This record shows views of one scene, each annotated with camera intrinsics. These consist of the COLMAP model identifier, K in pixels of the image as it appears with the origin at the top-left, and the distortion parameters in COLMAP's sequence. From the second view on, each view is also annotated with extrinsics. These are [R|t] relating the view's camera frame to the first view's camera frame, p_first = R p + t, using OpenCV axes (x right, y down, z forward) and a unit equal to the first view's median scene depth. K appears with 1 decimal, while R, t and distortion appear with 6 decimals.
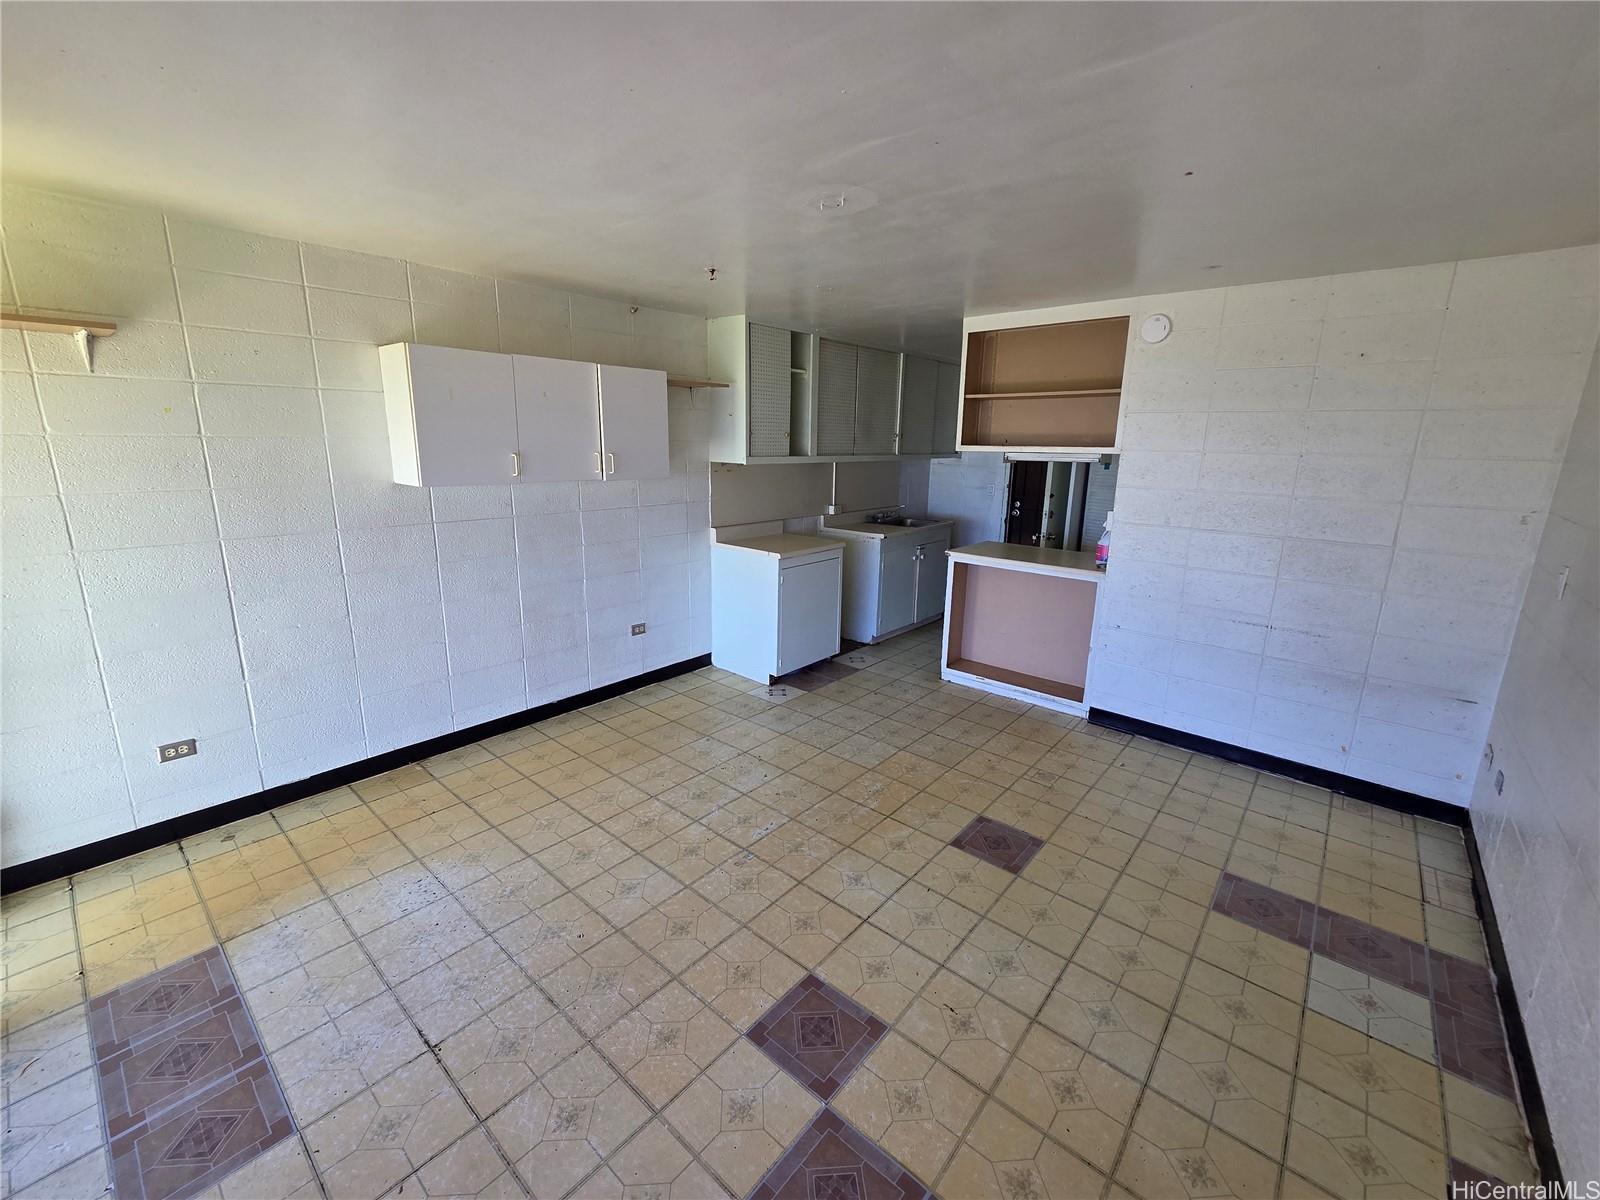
lens RADIAL K [[655.1, 0, 803.8], [0, 655.1, 588.7], [0, 0, 1]] dist [-0.000860, -0.000007]
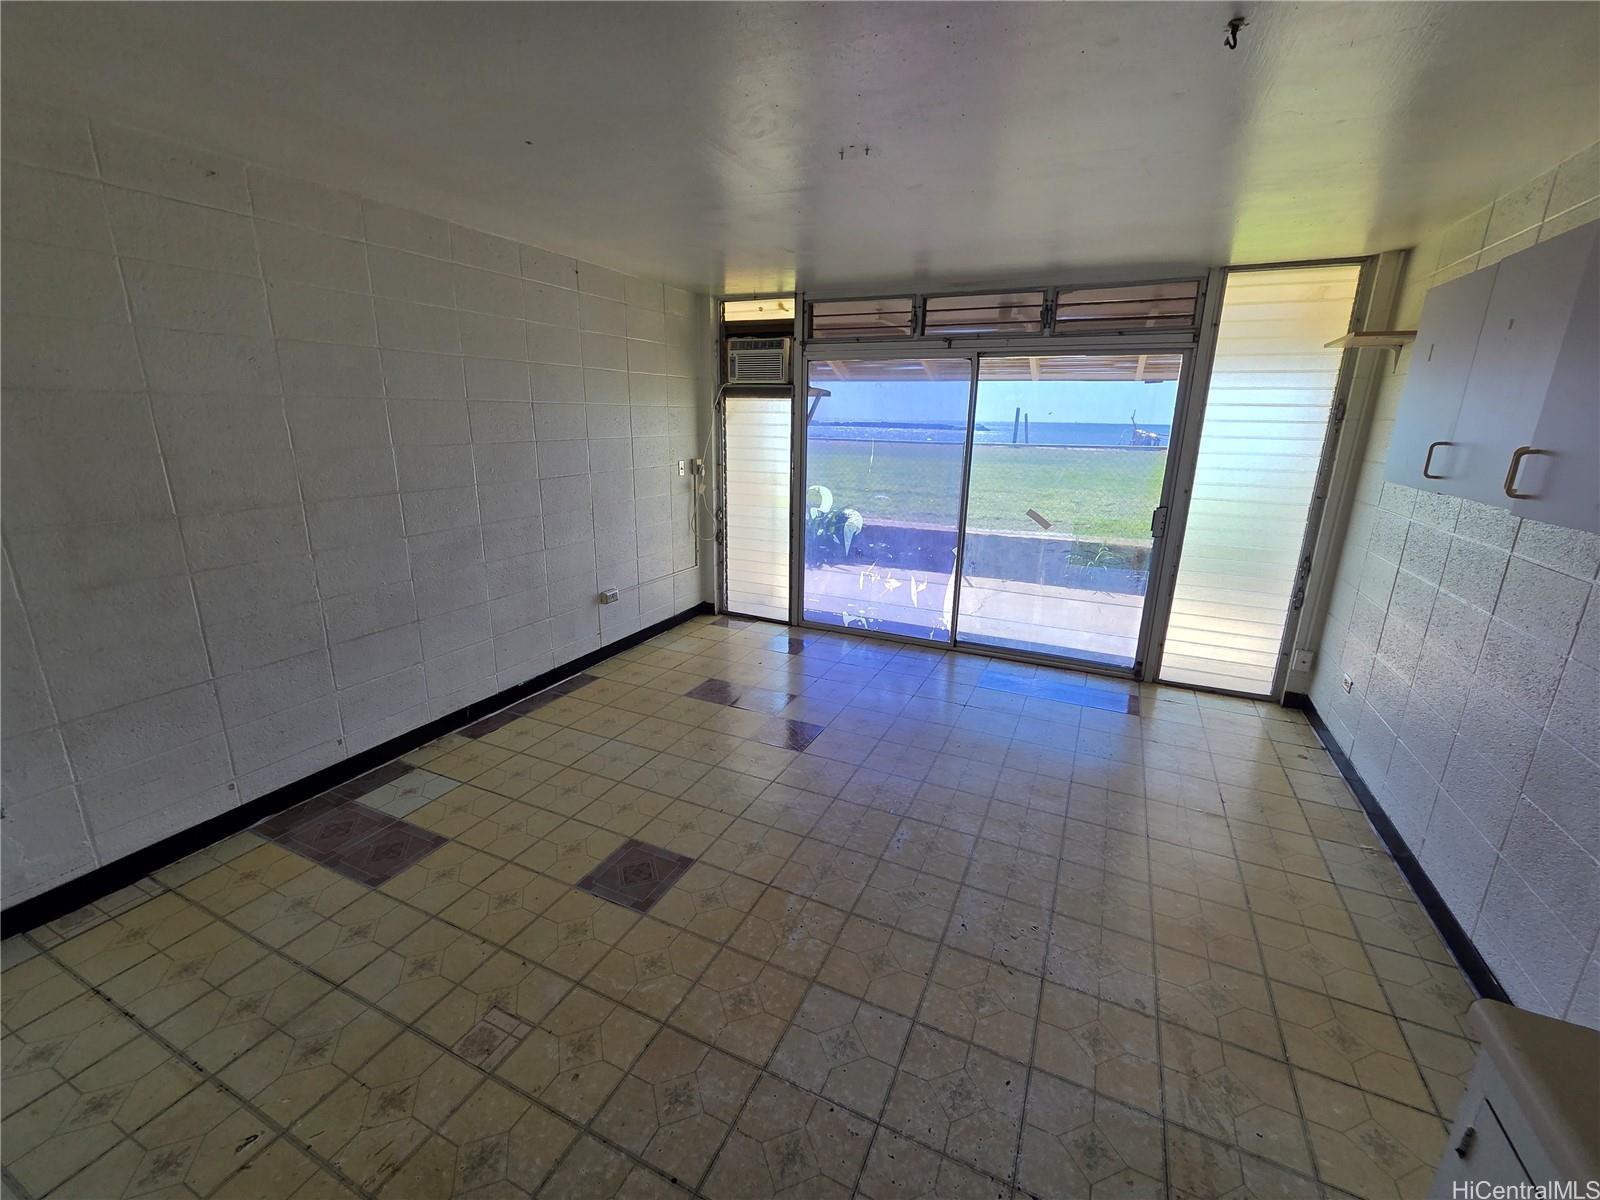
lens RADIAL K [[655.1, 0, 803.8], [0, 655.1, 588.7], [0, 0, 1]] dist [-0.000860, -0.000007]
pose [[-0.963566, 0.030703, -0.265703, 0.296525], [-0.097733, 0.884283, 0.456609, -0.334391], [0.248976, 0.465941, -0.849064, 1.572585]]
